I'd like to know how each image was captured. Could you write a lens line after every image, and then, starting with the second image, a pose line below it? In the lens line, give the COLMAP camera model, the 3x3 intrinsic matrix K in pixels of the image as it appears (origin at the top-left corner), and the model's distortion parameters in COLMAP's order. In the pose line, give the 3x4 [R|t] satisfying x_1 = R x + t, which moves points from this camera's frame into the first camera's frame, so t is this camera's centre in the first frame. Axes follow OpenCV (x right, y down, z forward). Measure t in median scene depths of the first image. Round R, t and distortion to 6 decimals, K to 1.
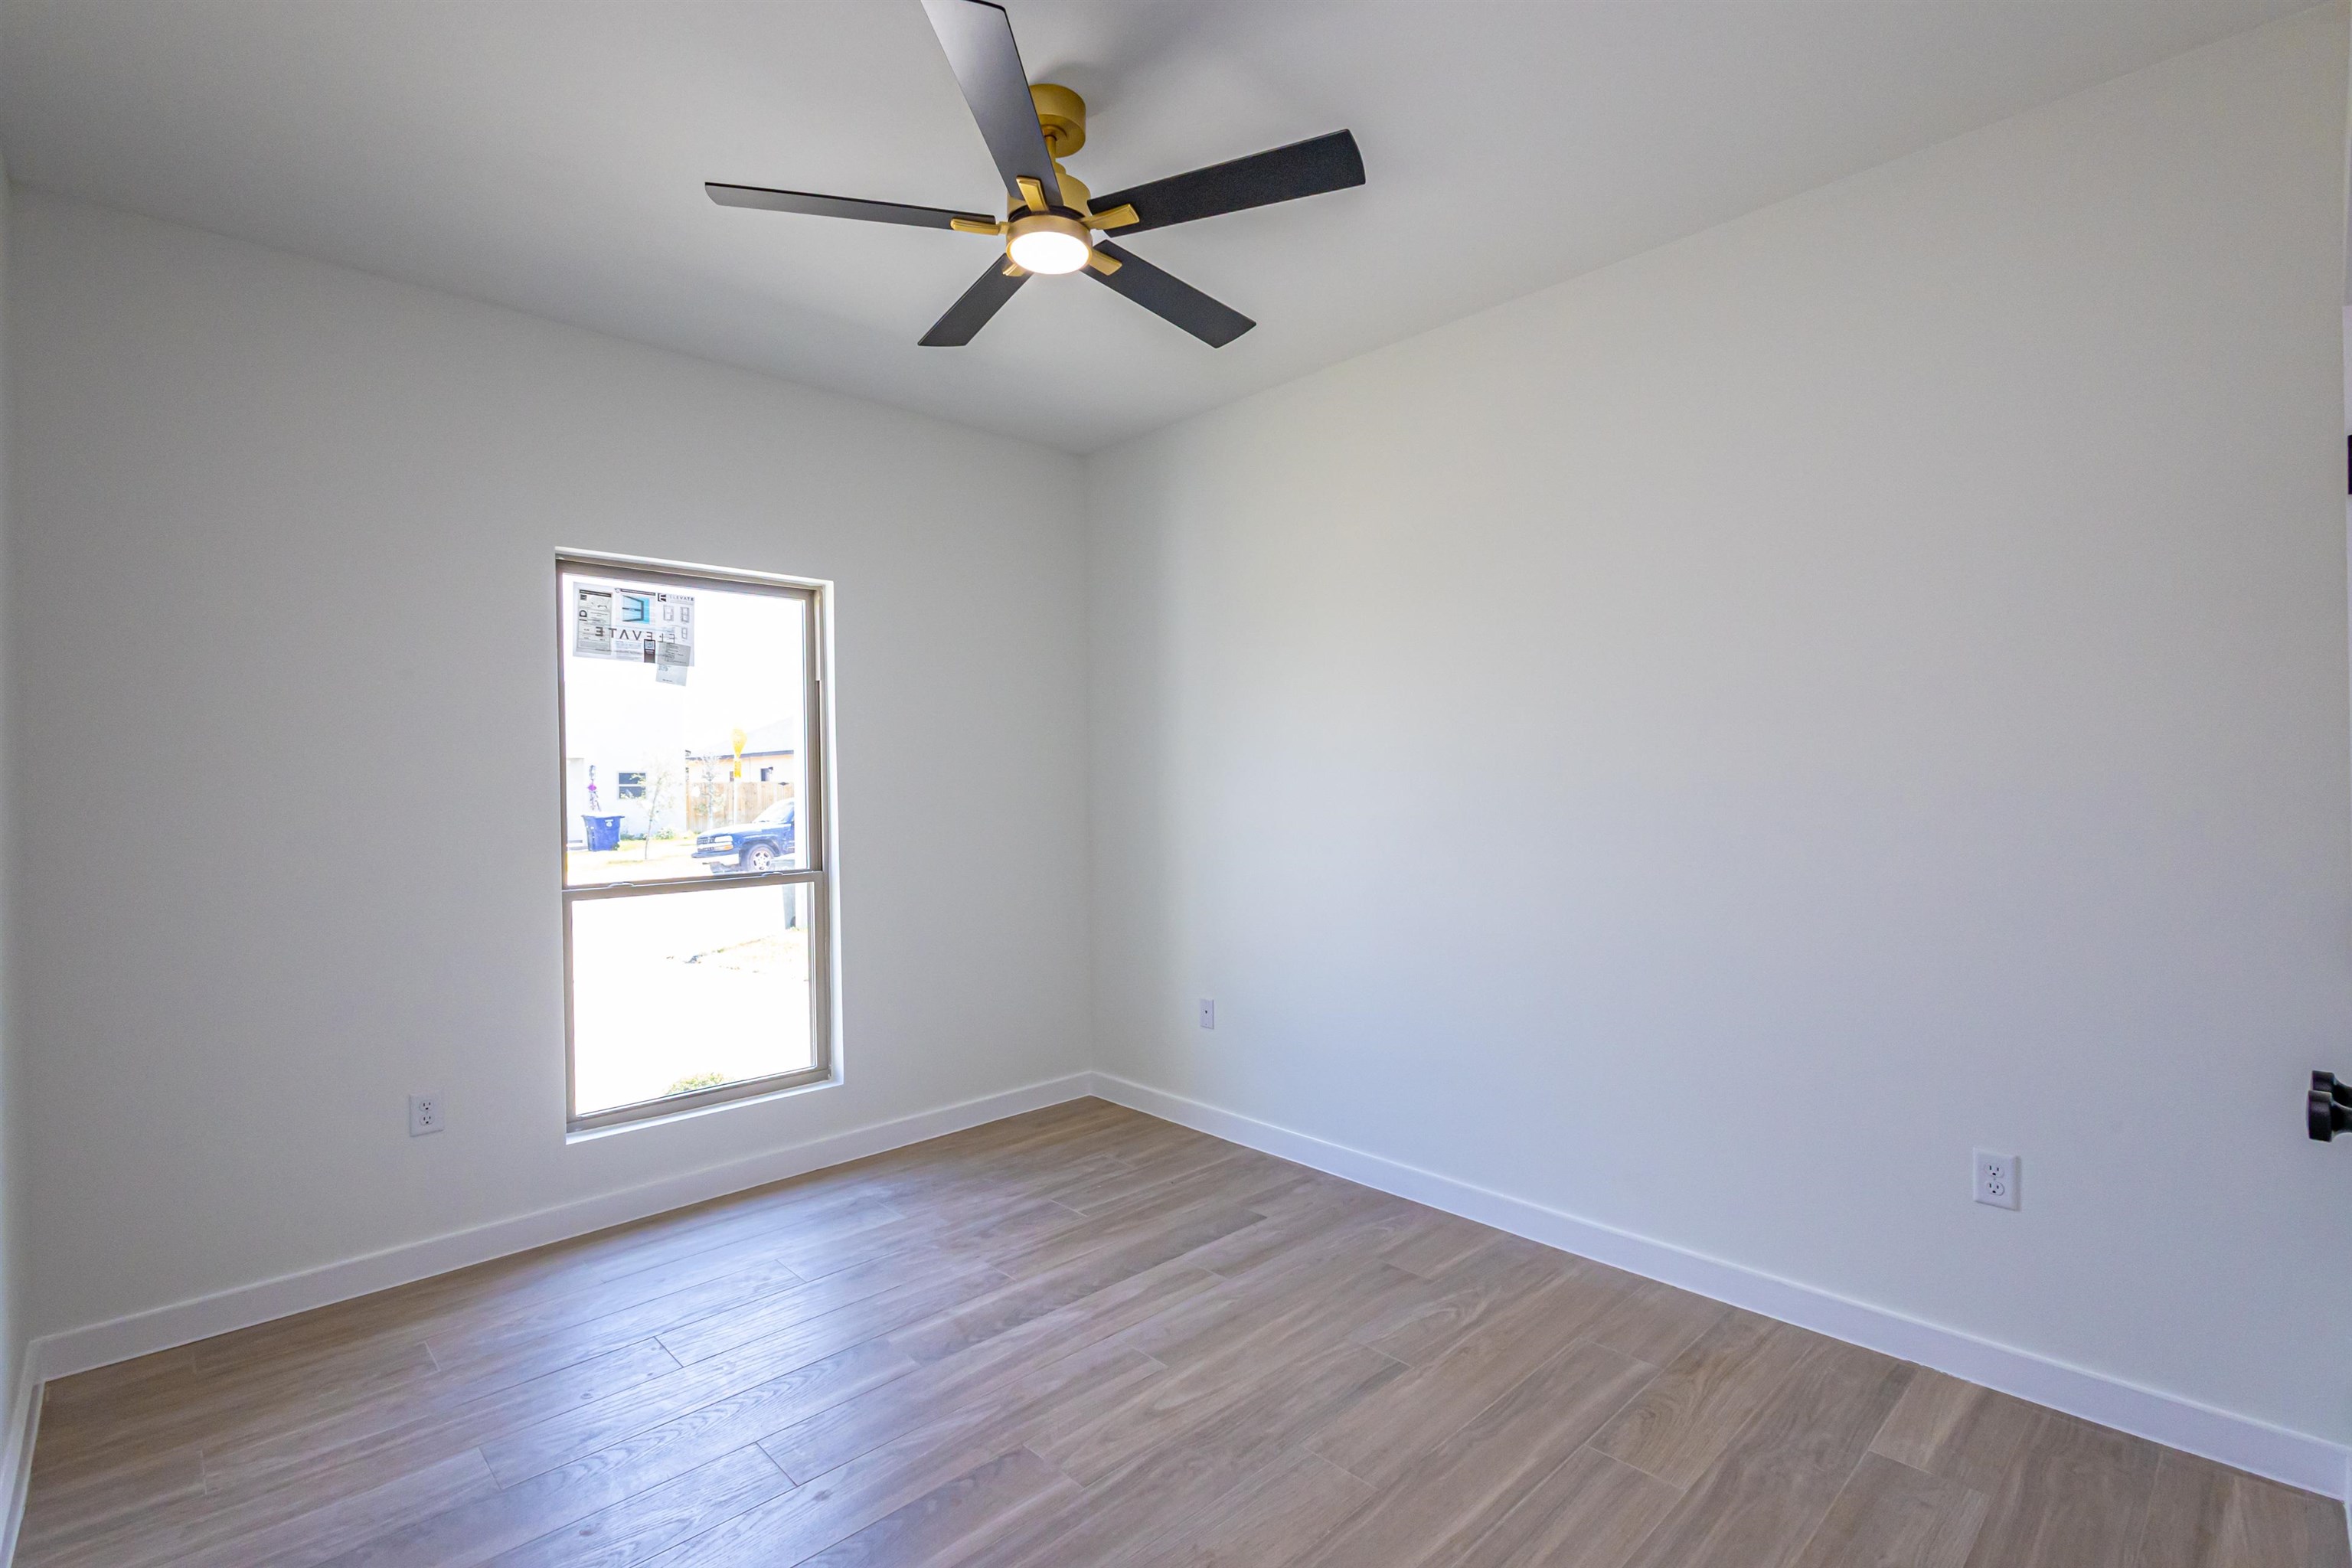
lens RADIAL K [[1082.1, 0, 1188.5], [0, 1082.1, 787.7], [0, 0, 1]] dist [0.012034, -0.003053]
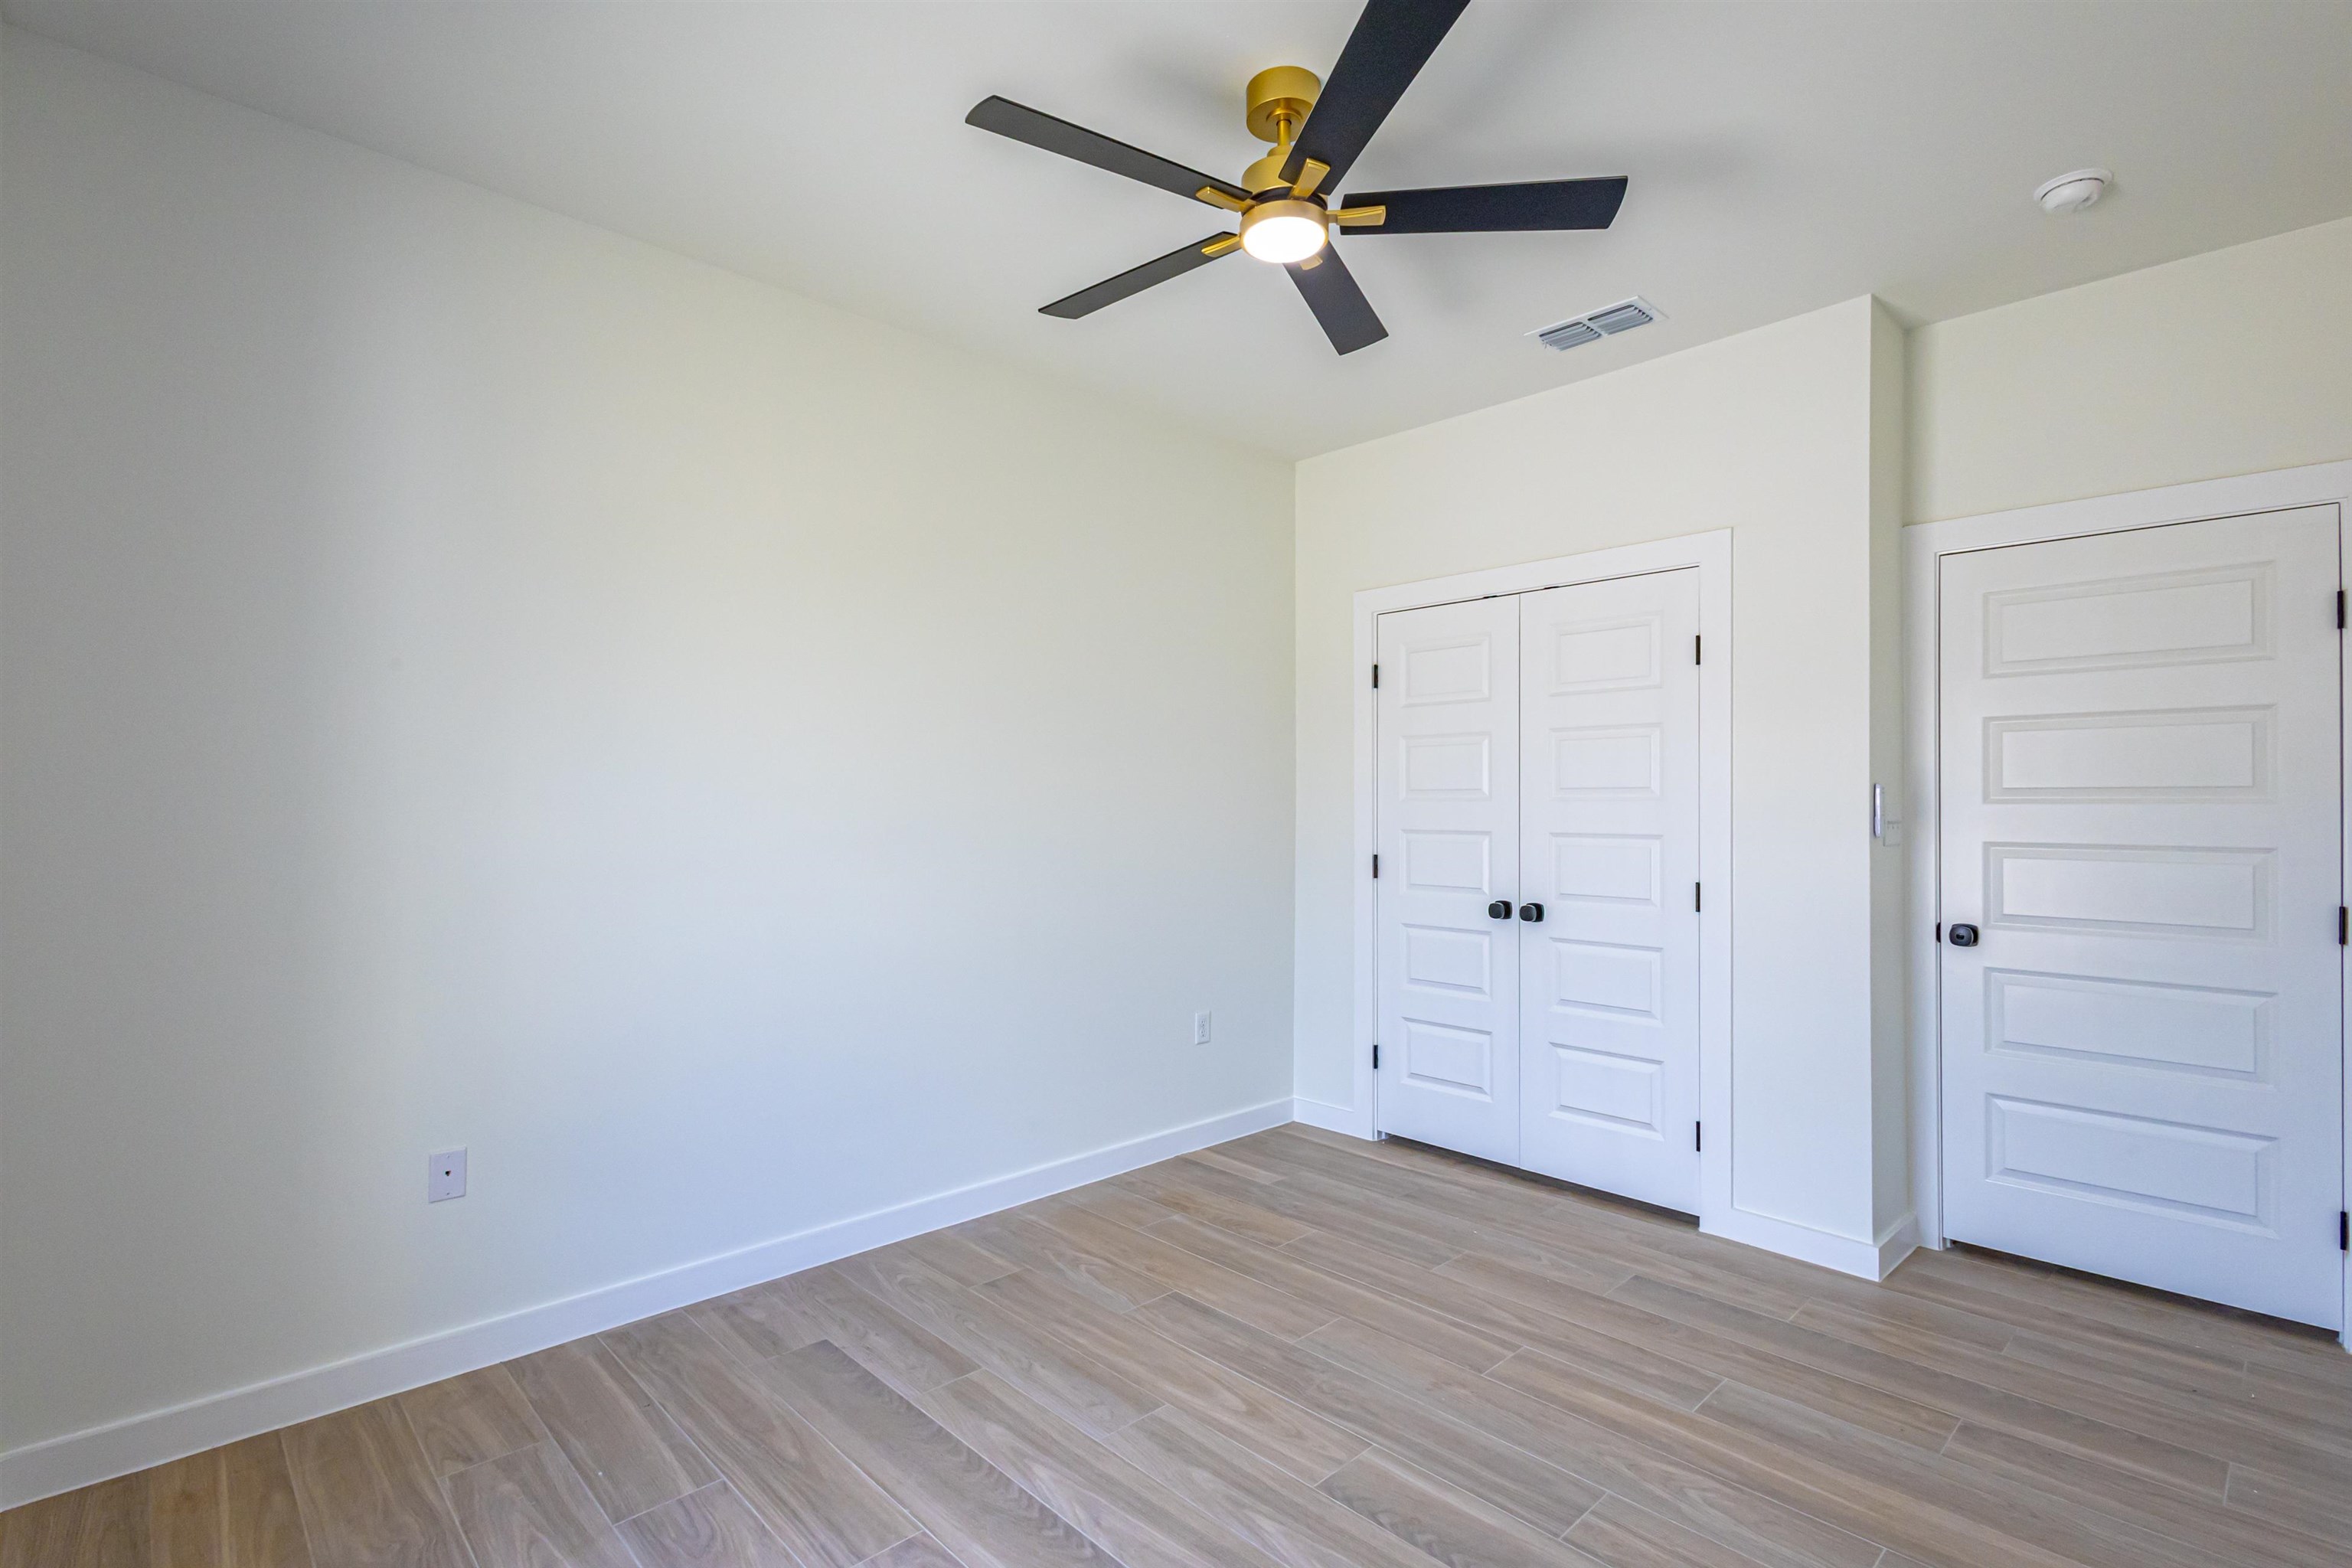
lens RADIAL K [[1082.1, 0, 1187.9], [0, 1082.1, 792.2], [0, 0, 1]] dist [0.012034, -0.003053]
pose [[0.000514, 0.024749, 0.999694, -0.886933], [0.001832, 0.999692, -0.024750, 0.015741], [-0.999998, 0.001844, 0.000469, 0.879160]]
